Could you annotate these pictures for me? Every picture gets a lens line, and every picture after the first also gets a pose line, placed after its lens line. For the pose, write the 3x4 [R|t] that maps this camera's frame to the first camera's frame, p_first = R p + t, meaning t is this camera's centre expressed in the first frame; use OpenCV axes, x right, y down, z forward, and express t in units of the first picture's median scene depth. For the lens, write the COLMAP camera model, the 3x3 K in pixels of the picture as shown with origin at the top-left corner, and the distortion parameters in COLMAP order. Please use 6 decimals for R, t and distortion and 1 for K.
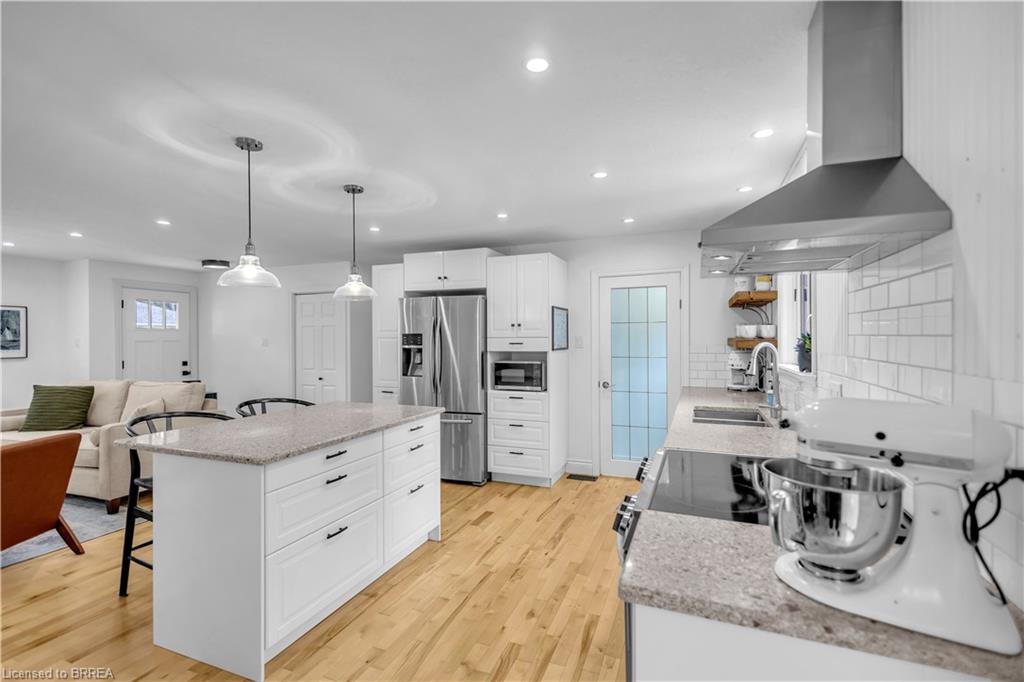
lens RADIAL K [[475.3, 0, 512.1], [0, 475.3, 342.9], [0, 0, 1]] dist [0.012954, -0.000909]
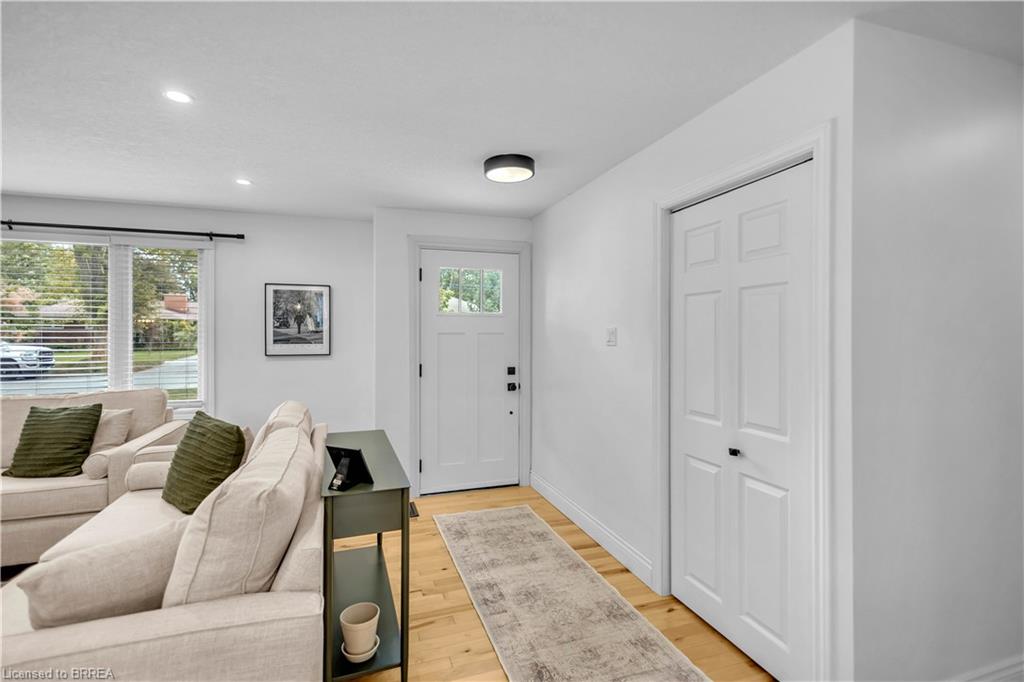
lens RADIAL K [[475.3, 0, 510.5], [0, 475.3, 336.6], [0, 0, 1]] dist [0.012954, -0.000909]
pose [[0.649234, 0.007972, -0.760547, -0.412741], [-0.009235, 0.999954, 0.002598, -0.002568], [0.760533, 0.005337, 0.649277, 1.085968]]
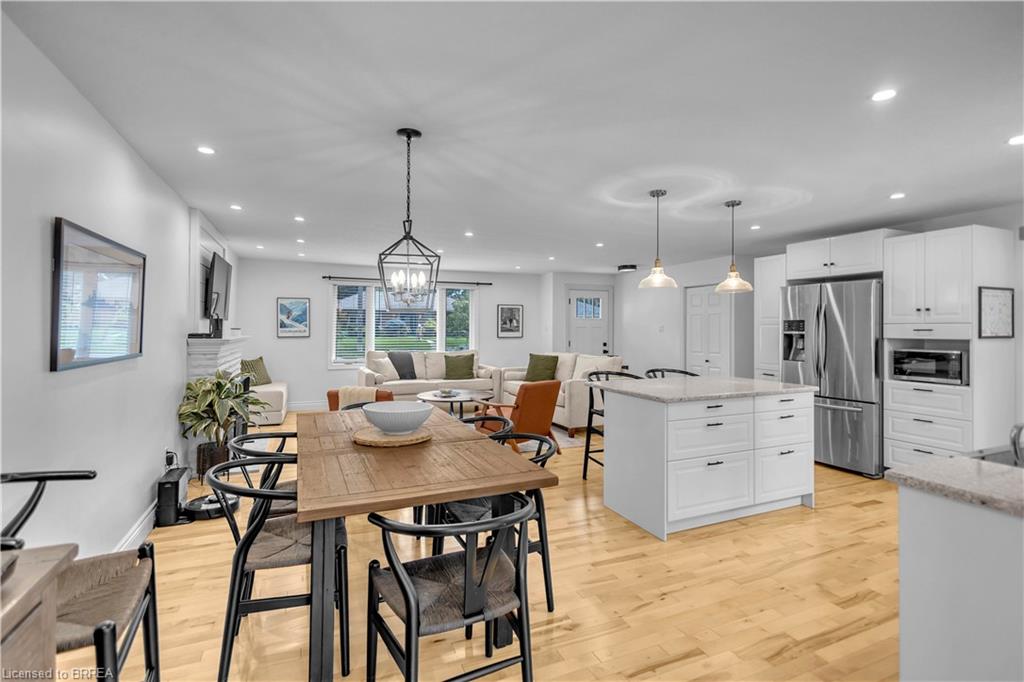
lens RADIAL K [[475.3, 0, 511.8], [0, 475.3, 326.5], [0, 0, 1]] dist [0.012954, -0.000909]
pose [[0.712993, 0.002999, -0.701165, 0.092967], [-0.011265, 0.999911, -0.007178, 0.010040], [0.701081, 0.013017, 0.712963, -0.206655]]
